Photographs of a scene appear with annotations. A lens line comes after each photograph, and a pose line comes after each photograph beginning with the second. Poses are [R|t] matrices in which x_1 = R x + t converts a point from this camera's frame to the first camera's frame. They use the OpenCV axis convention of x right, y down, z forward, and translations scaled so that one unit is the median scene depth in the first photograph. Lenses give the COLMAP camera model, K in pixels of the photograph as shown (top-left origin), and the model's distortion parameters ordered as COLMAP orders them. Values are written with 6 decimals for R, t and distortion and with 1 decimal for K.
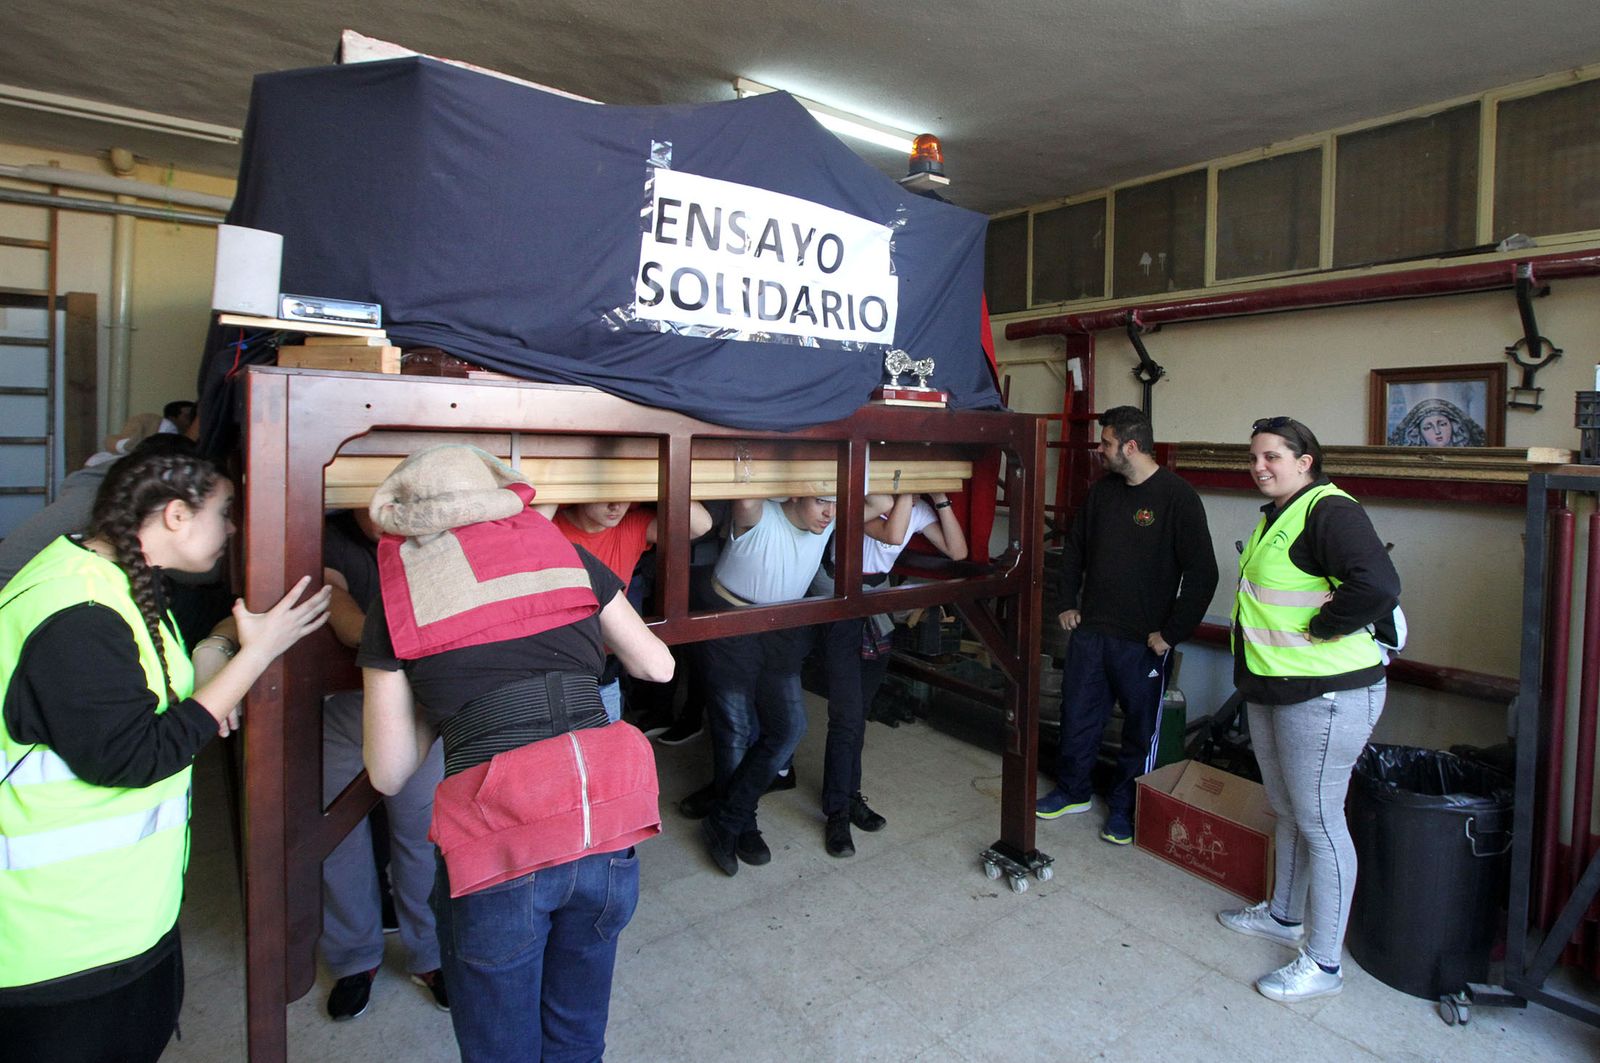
lens RADIAL K [[823.0, 0, 853.0], [0, 823.0, 470.4], [0, 0, 1]] dist [-0.003955, -0.001184]
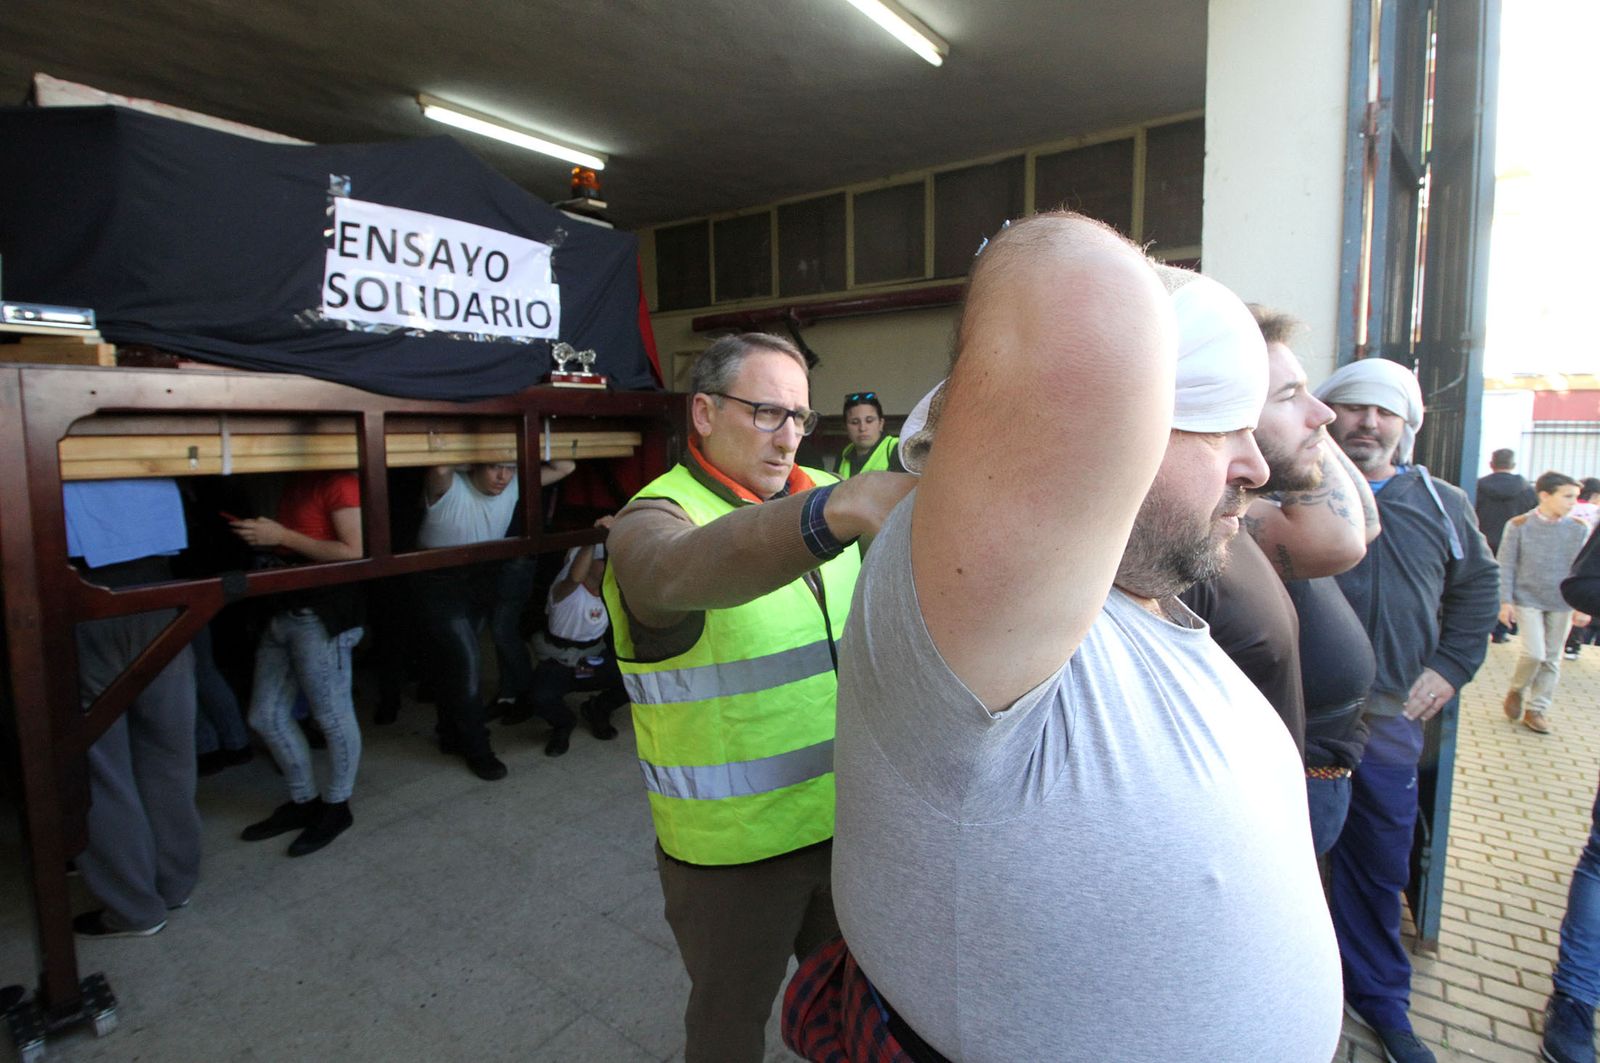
lens RADIAL K [[797.2, 0, 803.6], [0, 797.2, 489.8], [0, 0, 1]] dist [0.002796, -0.015160]
pose [[0.969175, -0.042183, 0.242735, 0.113782], [0.031019, 0.998286, 0.049631, 0.030468], [-0.244412, -0.040572, 0.968822, -0.299820]]
